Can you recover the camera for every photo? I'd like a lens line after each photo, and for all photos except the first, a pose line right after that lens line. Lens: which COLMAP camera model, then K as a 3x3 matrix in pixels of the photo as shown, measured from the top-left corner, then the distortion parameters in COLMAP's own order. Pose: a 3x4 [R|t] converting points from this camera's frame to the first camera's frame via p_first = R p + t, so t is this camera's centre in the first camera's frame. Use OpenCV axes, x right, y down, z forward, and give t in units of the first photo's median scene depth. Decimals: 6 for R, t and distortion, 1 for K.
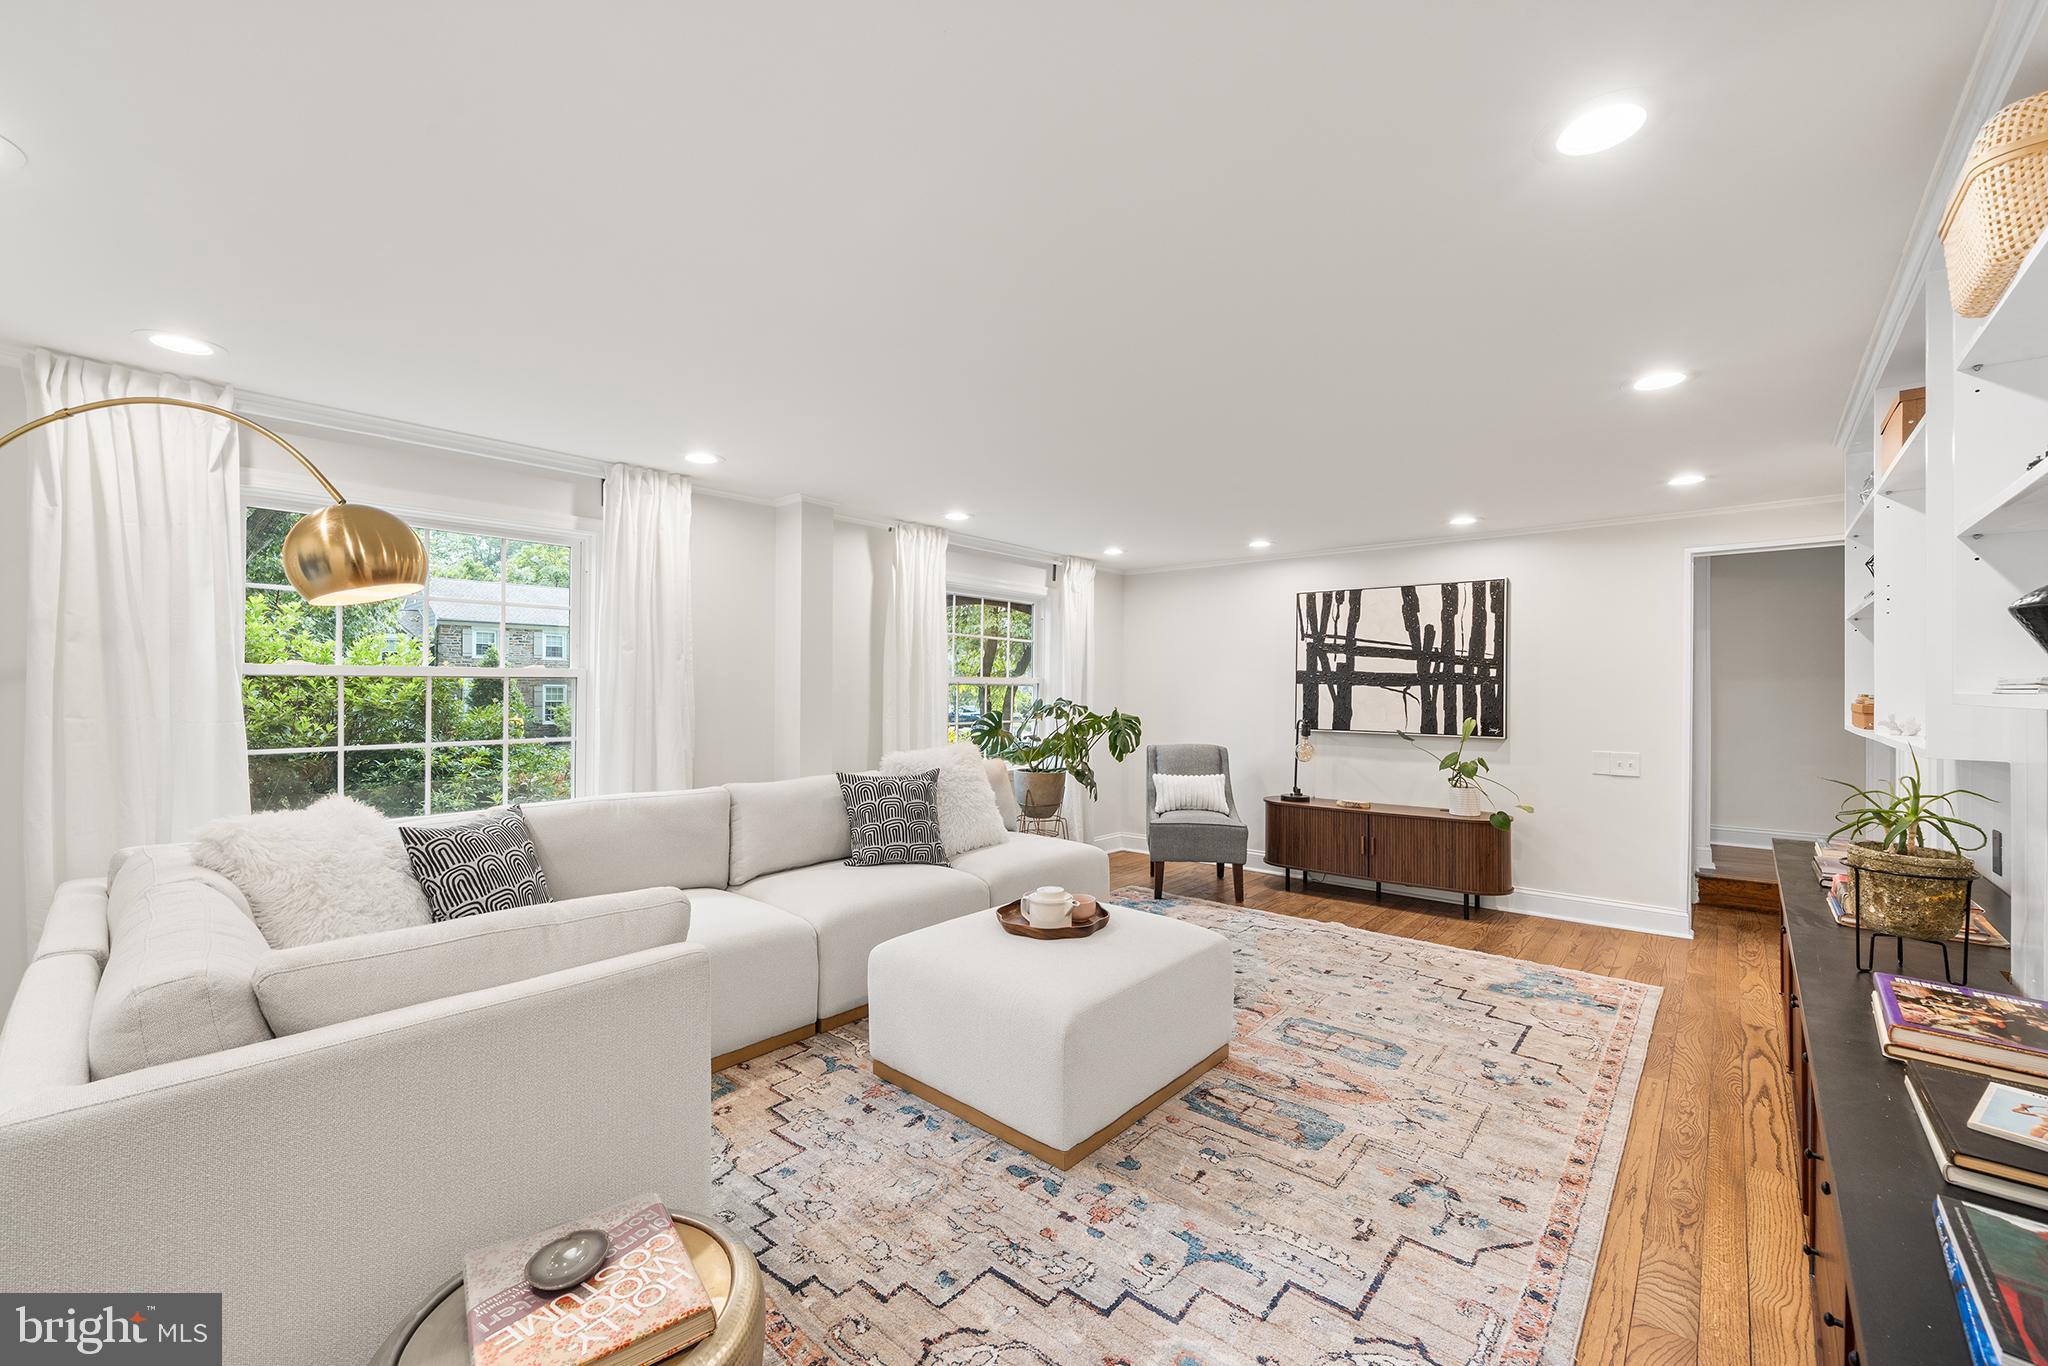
lens RADIAL K [[818.0, 0, 1027.4], [0, 818.0, 682.0], [0, 0, 1]] dist [0.001327, -0.001164]
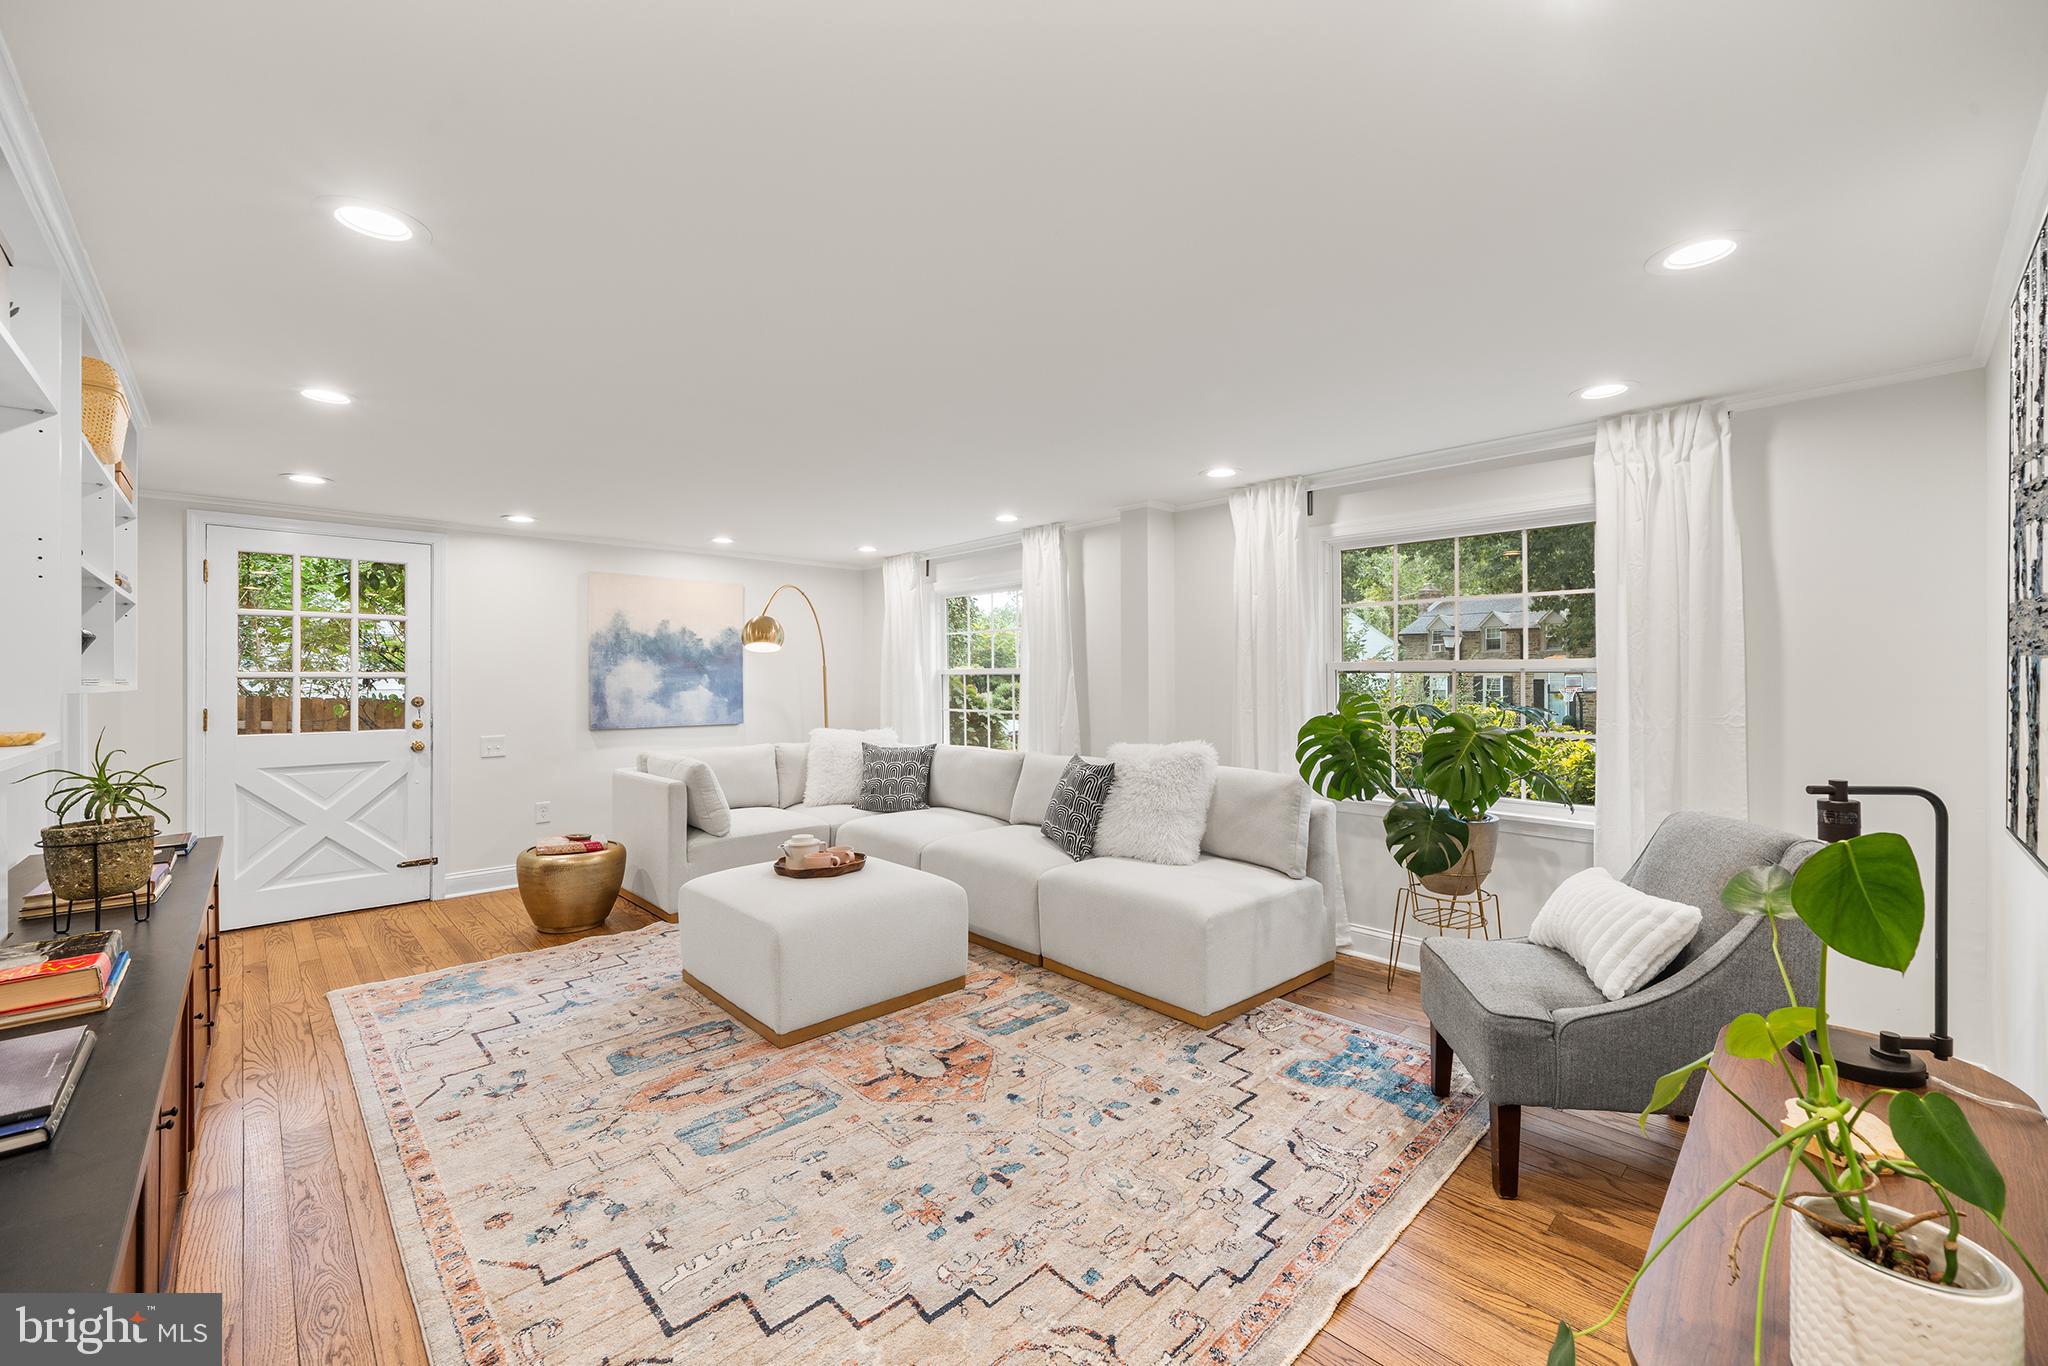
lens RADIAL K [[818.0, 0, 1027.8], [0, 818.0, 686.8], [0, 0, 1]] dist [0.001327, -0.001164]
pose [[-0.097515, 0.004571, -0.995224, 1.282011], [0.011824, 0.999924, 0.003434, 0.013828], [0.995164, -0.011433, -0.097561, 1.484676]]
